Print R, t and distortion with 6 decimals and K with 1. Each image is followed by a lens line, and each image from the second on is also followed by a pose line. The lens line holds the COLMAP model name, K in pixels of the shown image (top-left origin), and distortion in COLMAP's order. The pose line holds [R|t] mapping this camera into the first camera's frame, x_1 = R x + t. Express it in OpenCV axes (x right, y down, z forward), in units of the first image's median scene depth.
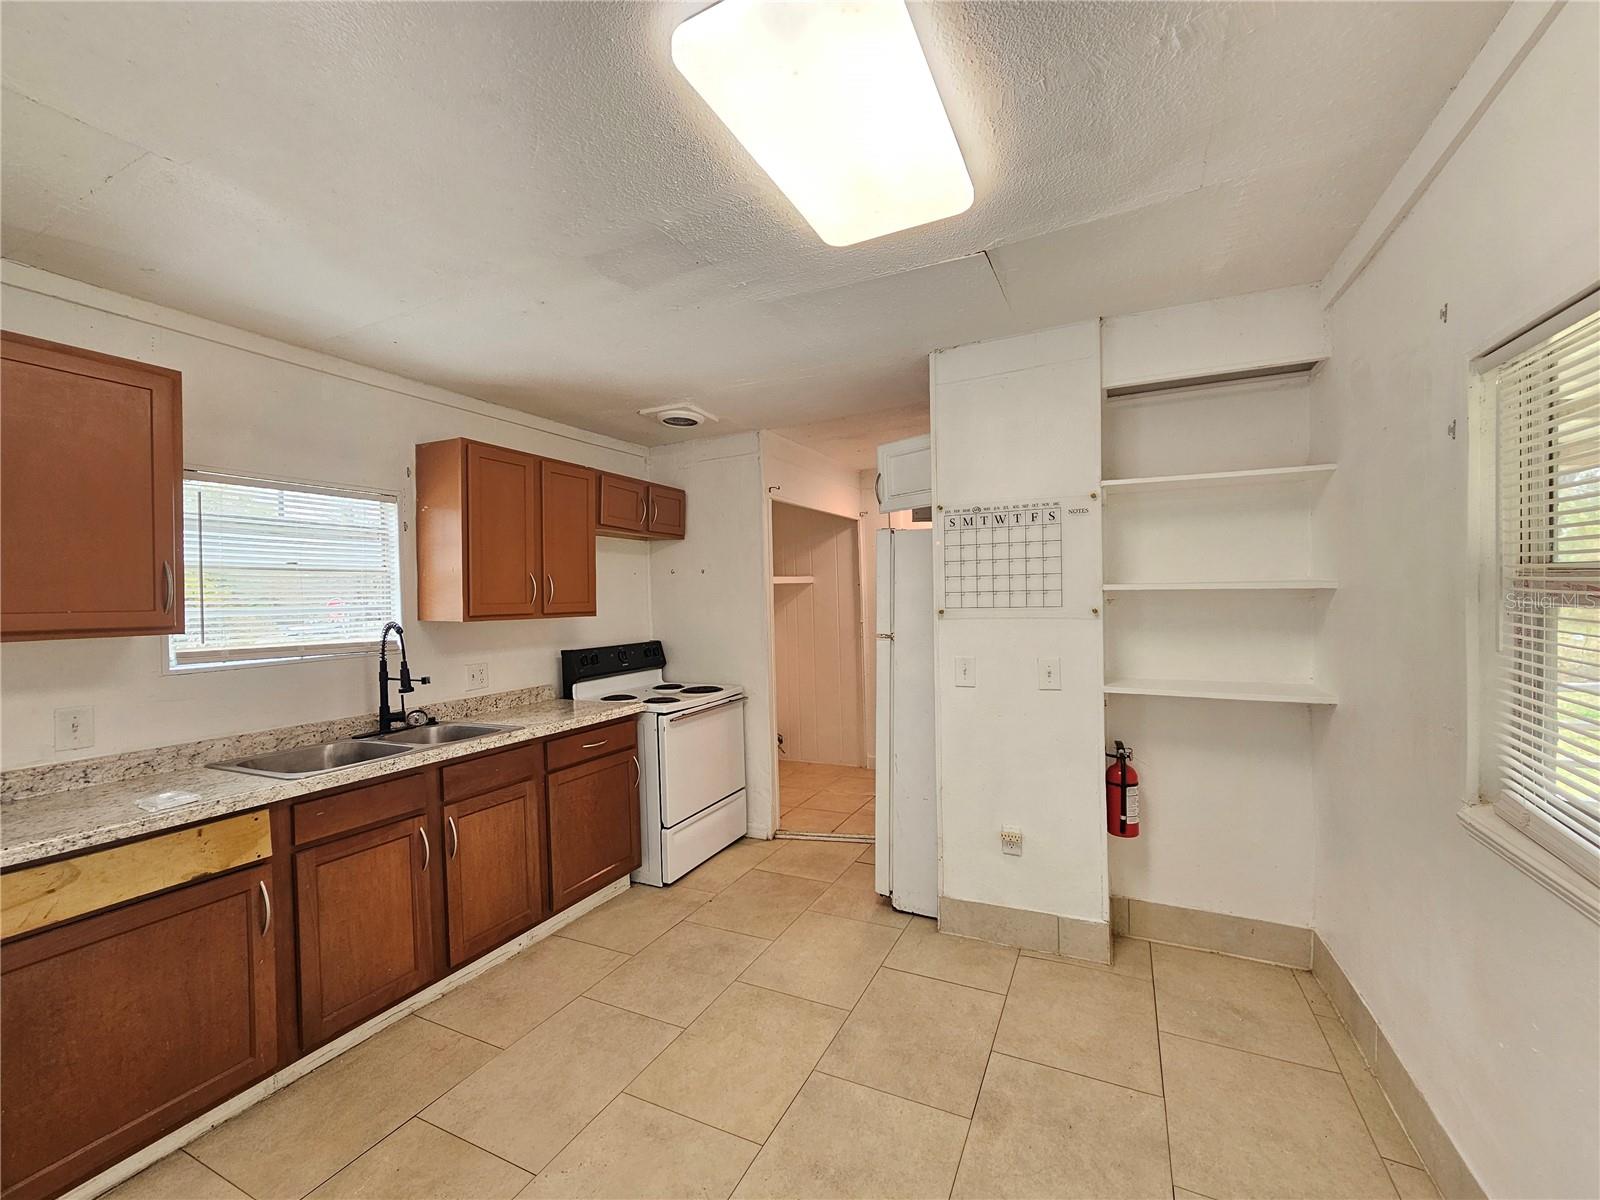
lens RADIAL K [[650.8, 0, 791.0], [0, 650.8, 602.2], [0, 0, 1]] dist [0.001339, 0.000160]
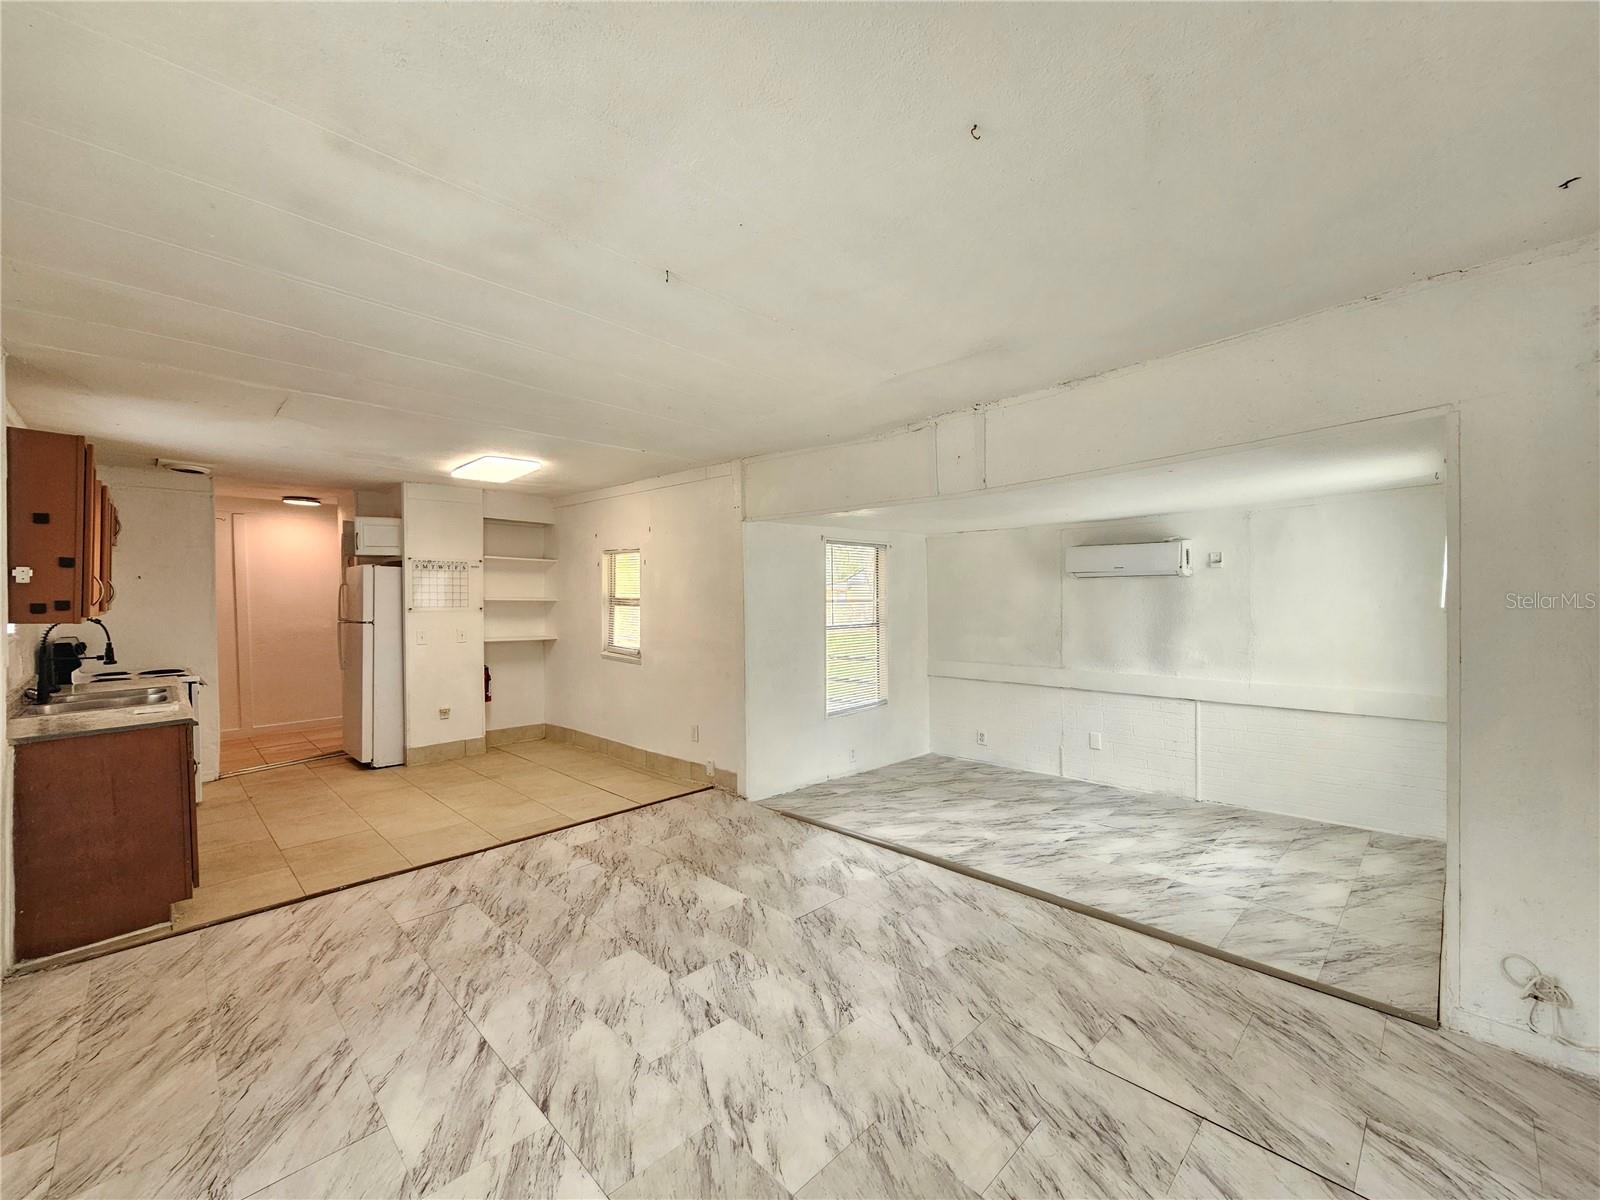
lens RADIAL K [[656.1, 0, 794.7], [0, 656.1, 605.8], [0, 0, 1]] dist [0.001064, 0.000312]
pose [[0.312170, 0.006251, 0.950006, -1.412639], [-0.001800, 0.999980, -0.005988, 0.015316], [-0.950024, 0.000159, 0.312175, -0.830531]]
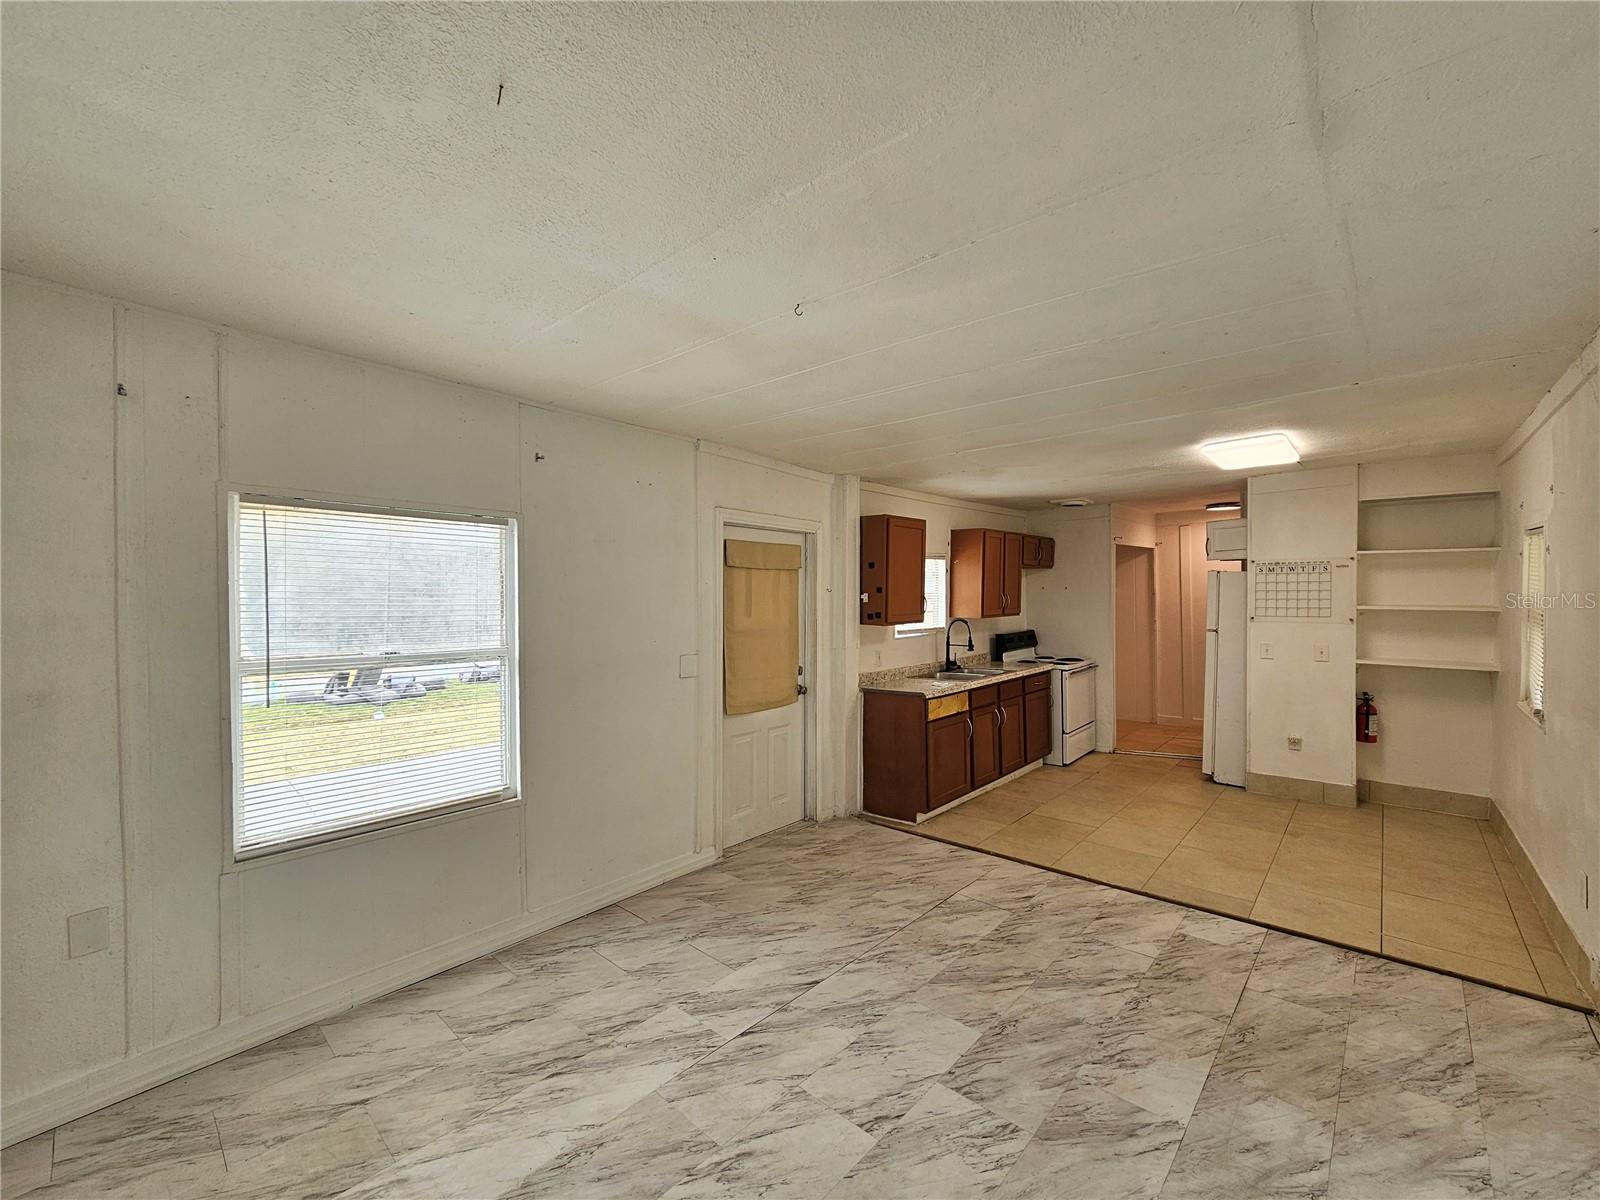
lens RADIAL K [[656.1, 0, 794.7], [0, 656.1, 605.8], [0, 0, 1]] dist [0.001064, 0.000312]
pose [[0.964369, 0.014619, -0.264157, -0.548807], [-0.009443, 0.999738, 0.020854, -0.048073], [0.264393, -0.017617, 0.964254, -1.179025]]
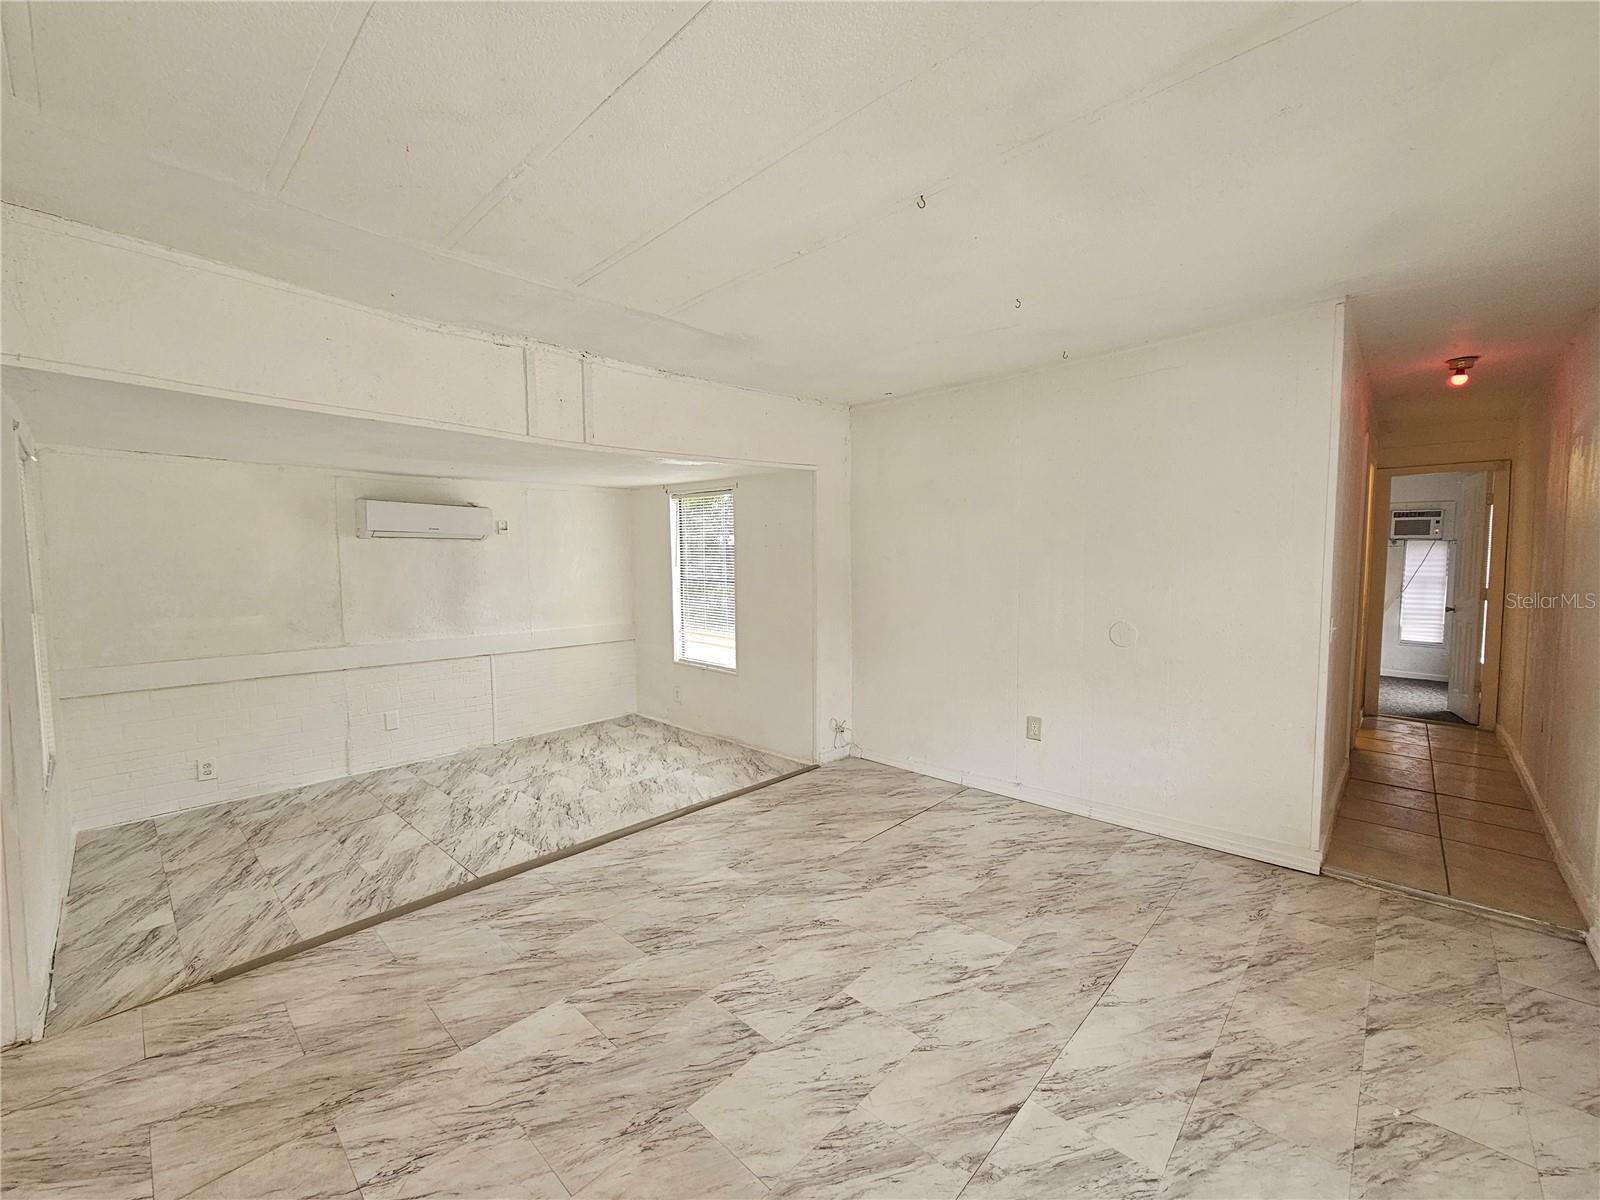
lens RADIAL K [[656.1, 0, 794.7], [0, 656.1, 605.8], [0, 0, 1]] dist [0.001064, 0.000312]
pose [[-0.961094, 0.001671, 0.276216, -0.808007], [0.019265, 0.997952, 0.060996, 0.012335], [-0.275549, 0.063944, -0.959158, 0.269970]]
